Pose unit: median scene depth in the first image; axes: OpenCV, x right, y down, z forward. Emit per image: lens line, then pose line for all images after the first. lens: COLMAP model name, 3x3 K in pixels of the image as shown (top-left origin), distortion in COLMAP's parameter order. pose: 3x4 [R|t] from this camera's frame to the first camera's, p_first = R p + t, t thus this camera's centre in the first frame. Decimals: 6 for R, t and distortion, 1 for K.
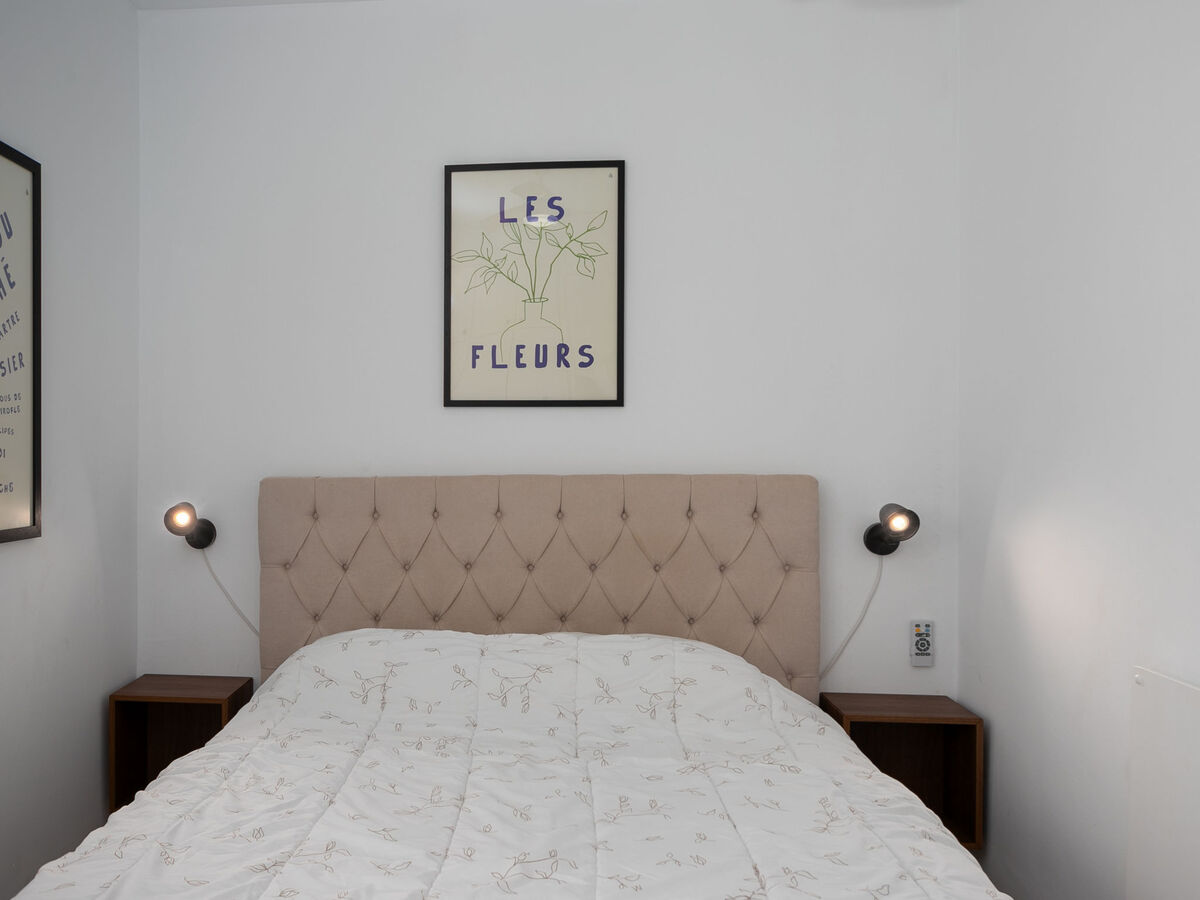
lens RADIAL K [[1034.6, 0, 600.0], [0, 1034.6, 450.0], [0, 0, 1]] dist [0.002378, 0.011671]
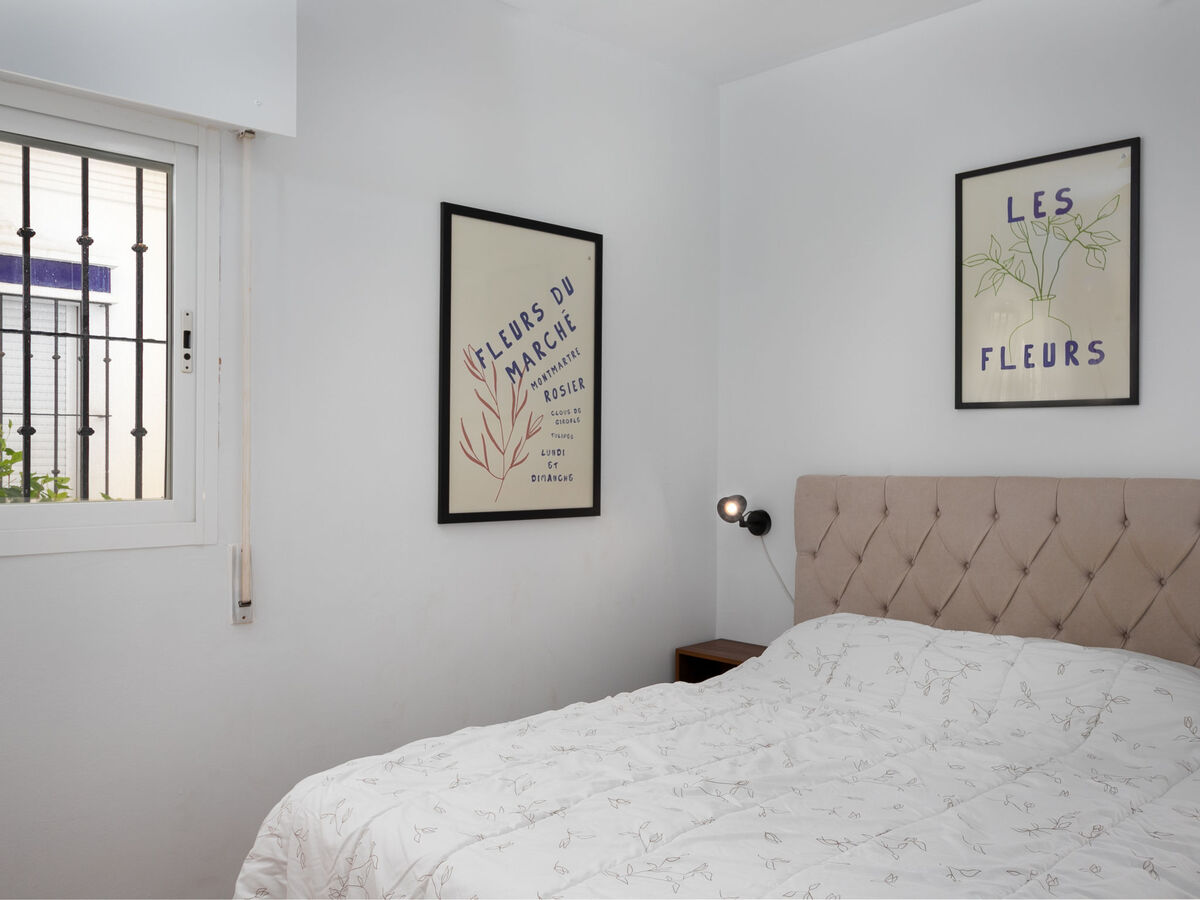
lens RADIAL K [[1054.0, 0, 600.0], [0, 1054.0, 450.0], [0, 0, 1]] dist [-0.061624, 0.148857]
pose [[0.763594, 0.002634, -0.645691, 0.258986], [-0.002950, 0.999995, 0.000591, -0.001034], [0.645690, 0.001453, 0.763598, -0.021394]]
